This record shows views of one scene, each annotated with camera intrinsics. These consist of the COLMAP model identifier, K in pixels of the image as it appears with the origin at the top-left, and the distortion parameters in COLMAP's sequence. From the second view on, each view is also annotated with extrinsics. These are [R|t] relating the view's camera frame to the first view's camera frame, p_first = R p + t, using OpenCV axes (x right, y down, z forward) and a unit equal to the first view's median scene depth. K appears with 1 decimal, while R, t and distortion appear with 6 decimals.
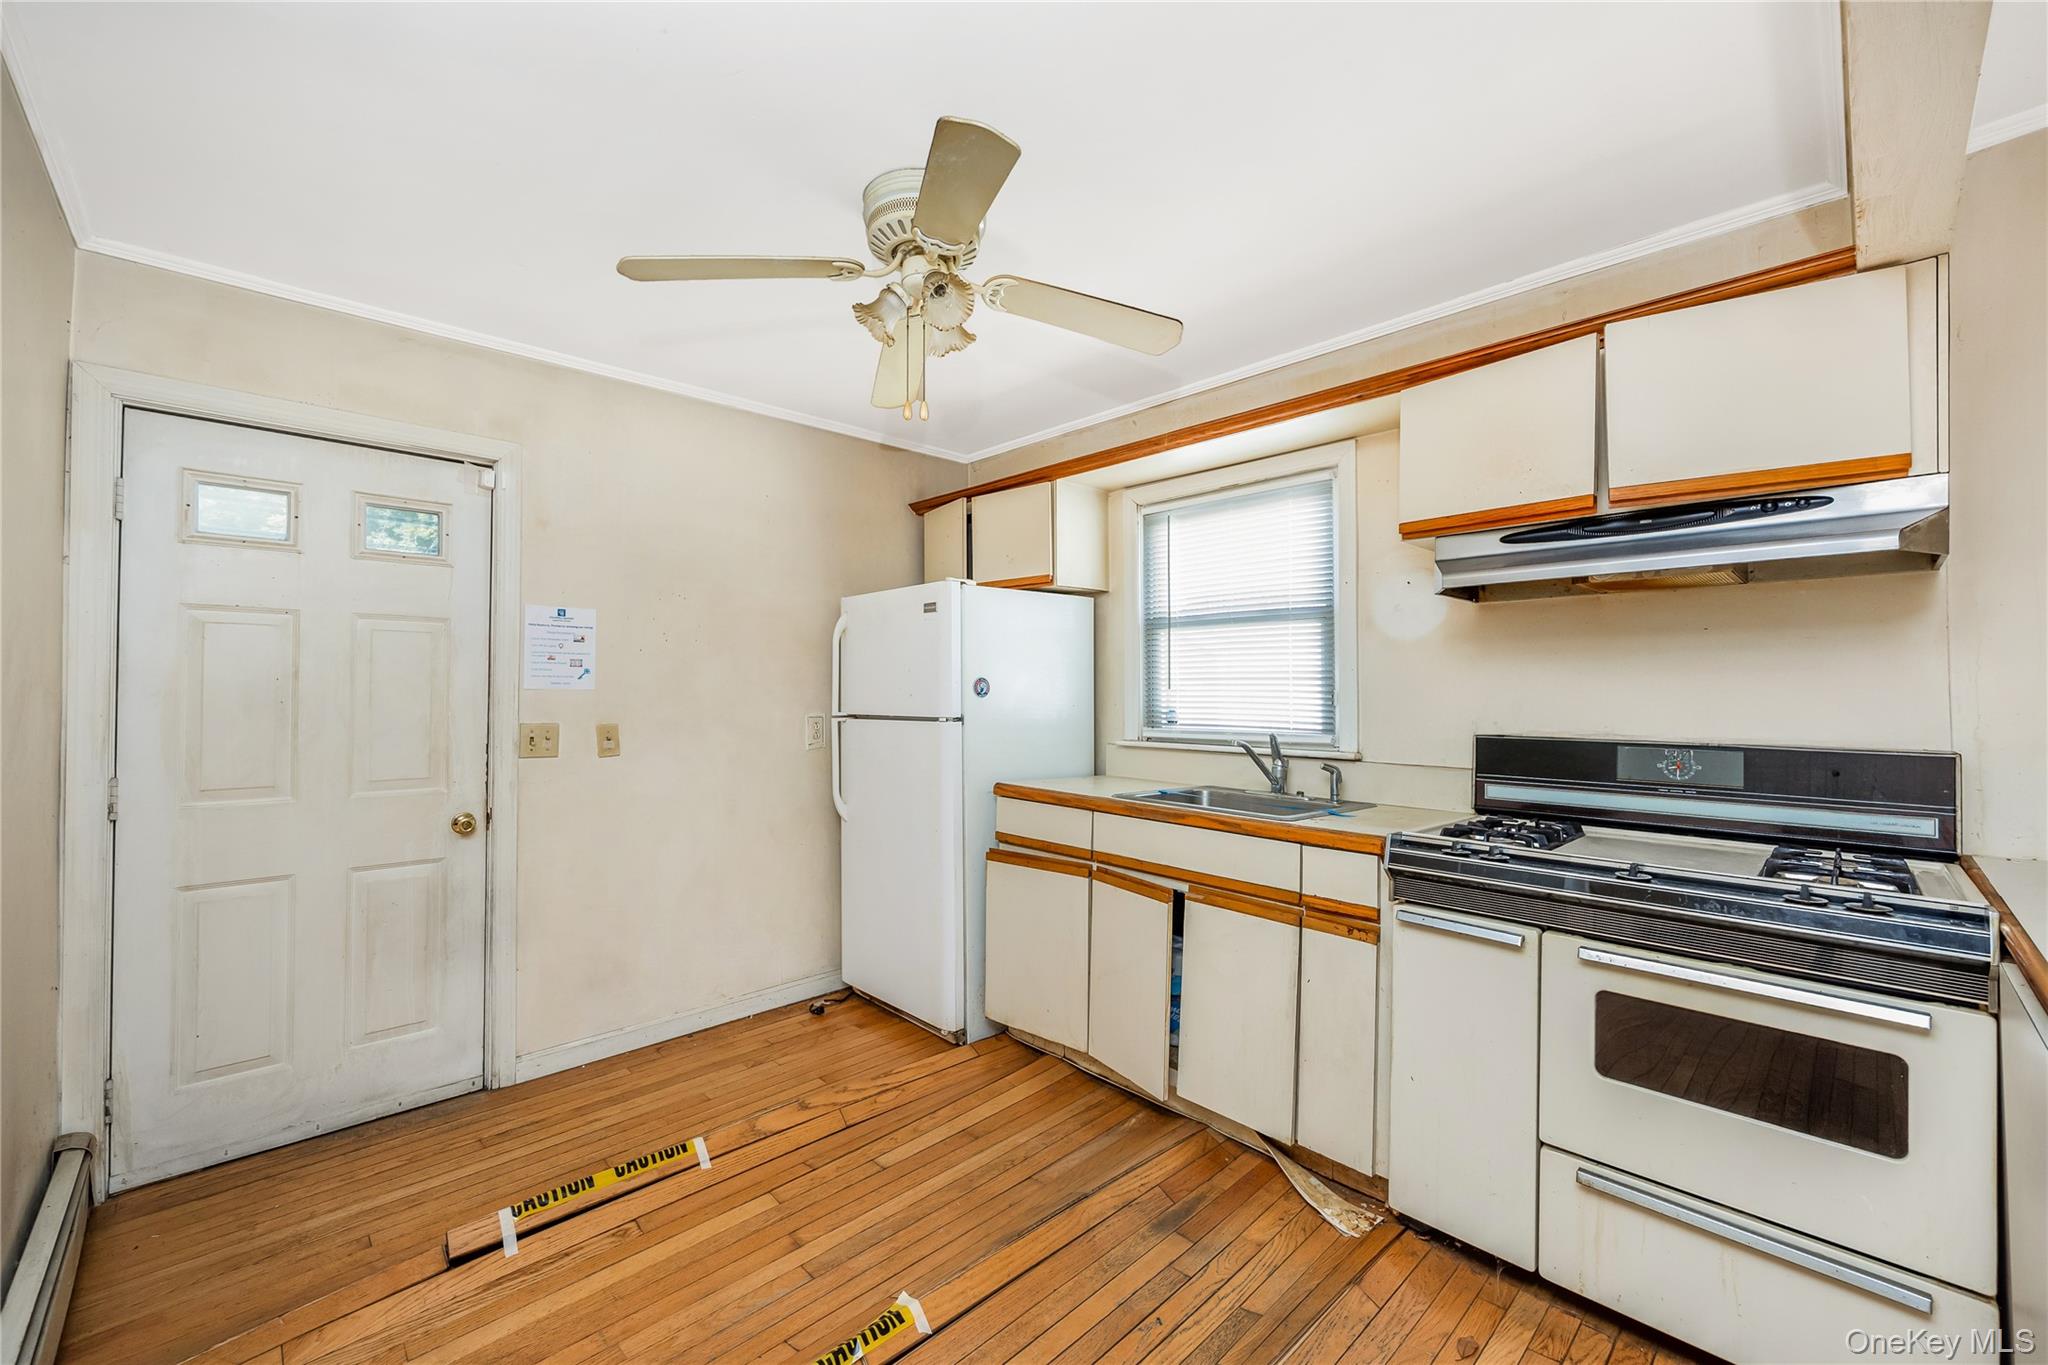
lens RADIAL K [[815.9, 0, 1030.7], [0, 815.9, 690.4], [0, 0, 1]] dist [-0.004067, 0.000600]
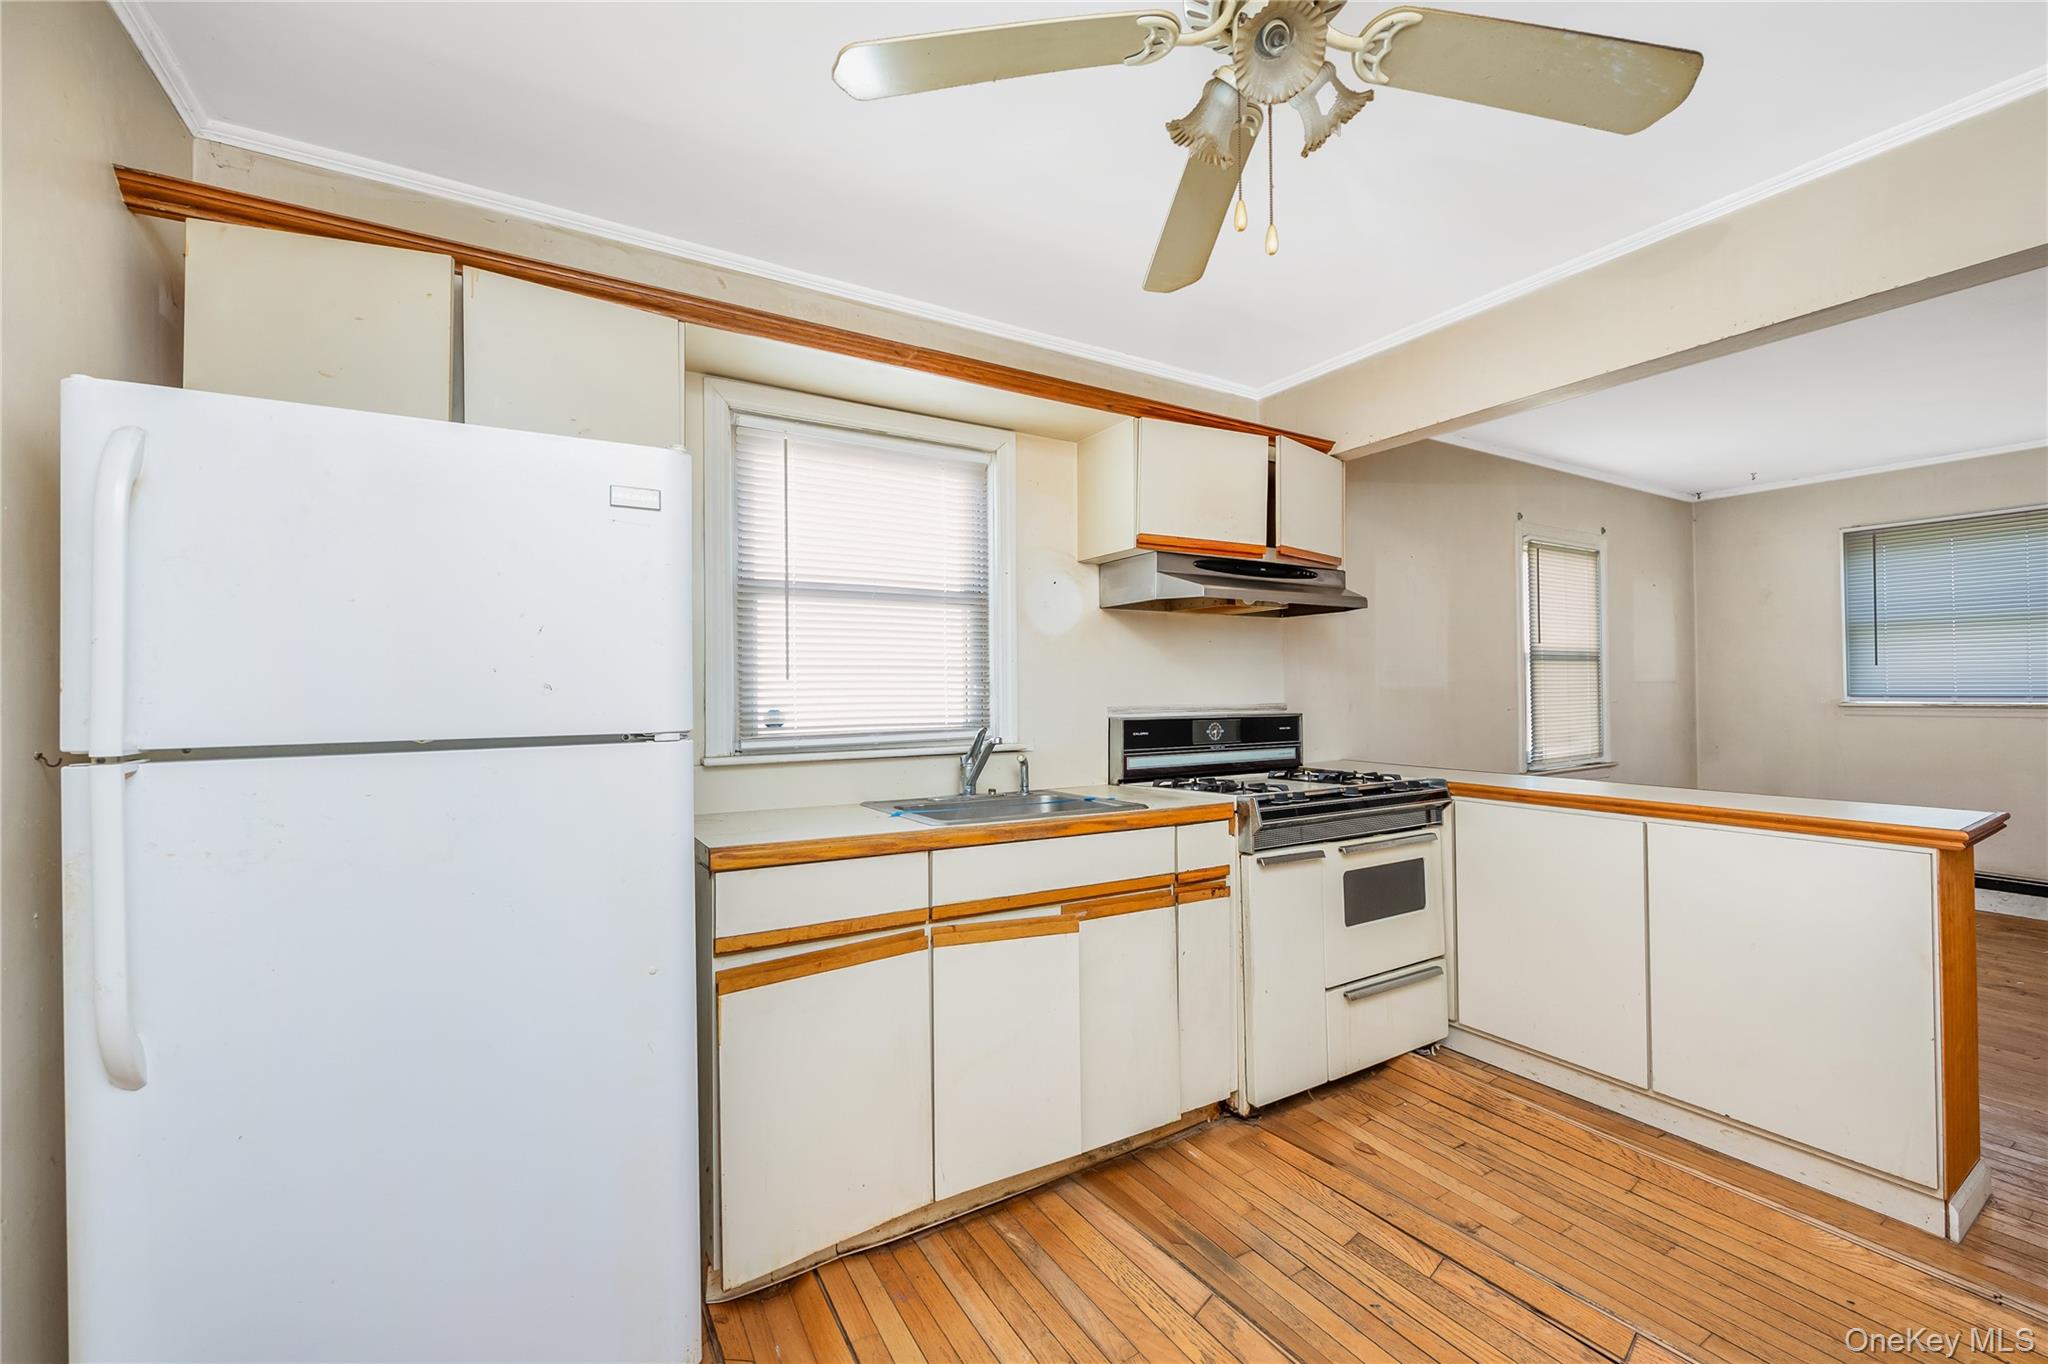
lens RADIAL K [[815.9, 0, 1015.7], [0, 815.9, 688.9], [0, 0, 1]] dist [-0.004067, 0.000600]
pose [[0.232018, 0.000115, 0.972711, -0.582910], [0.008119, 0.999965, -0.002055, 0.011349], [-0.972678, 0.008374, 0.232009, 0.760732]]
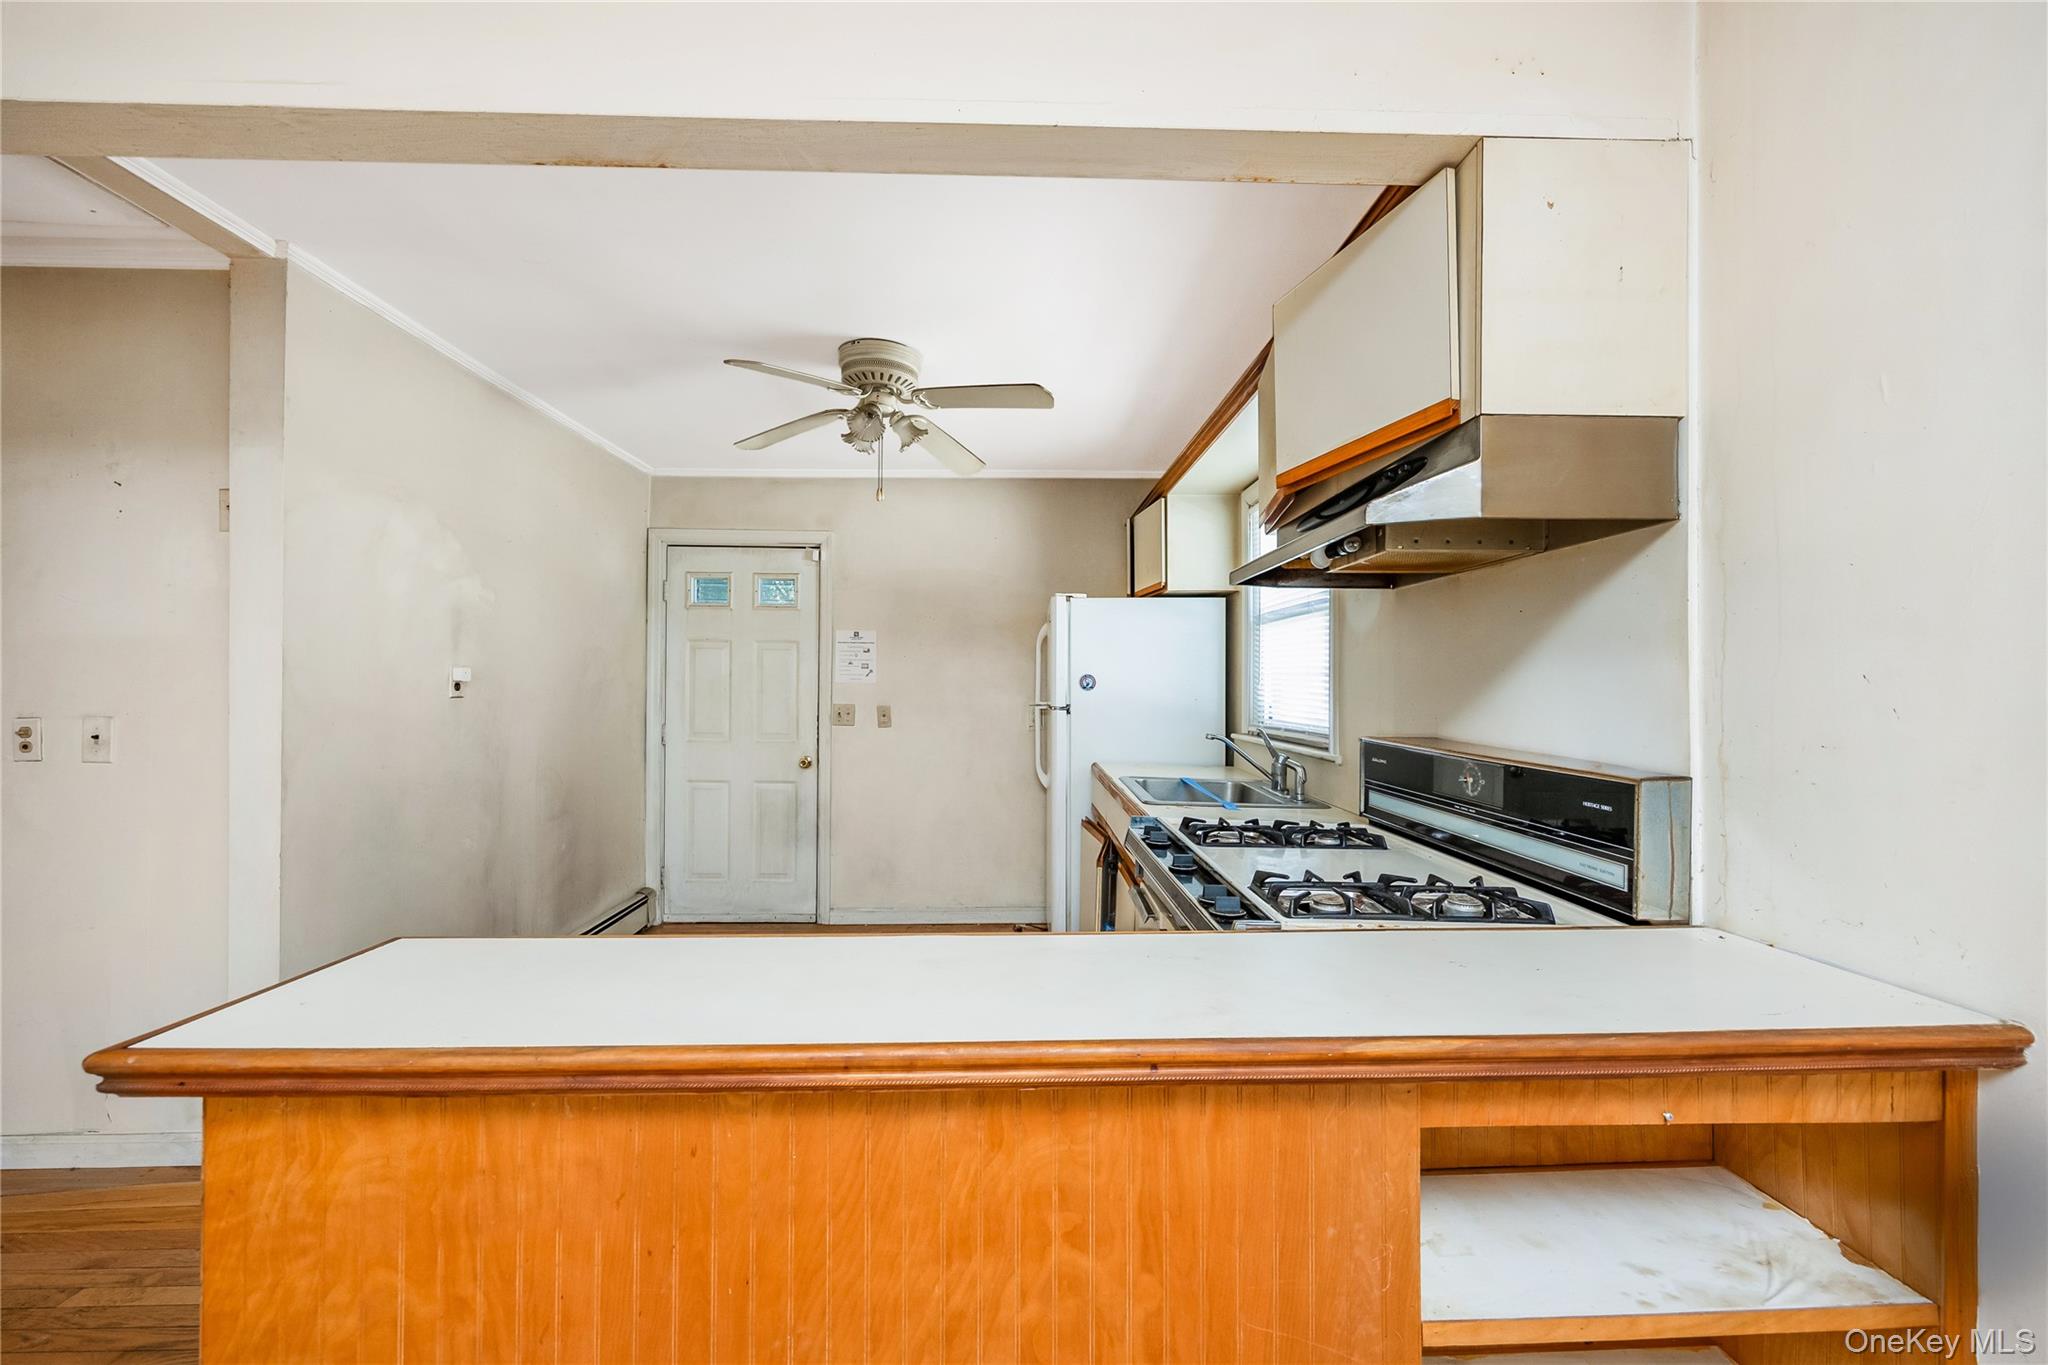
lens RADIAL K [[815.9, 0, 1029.6], [0, 815.9, 689.7], [0, 0, 1]] dist [-0.004067, 0.000600]
pose [[0.740174, 0.008687, -0.672360, 0.770118], [-0.005030, 0.999960, 0.007382, -0.001783], [0.672397, -0.002082, 0.740188, 0.059691]]
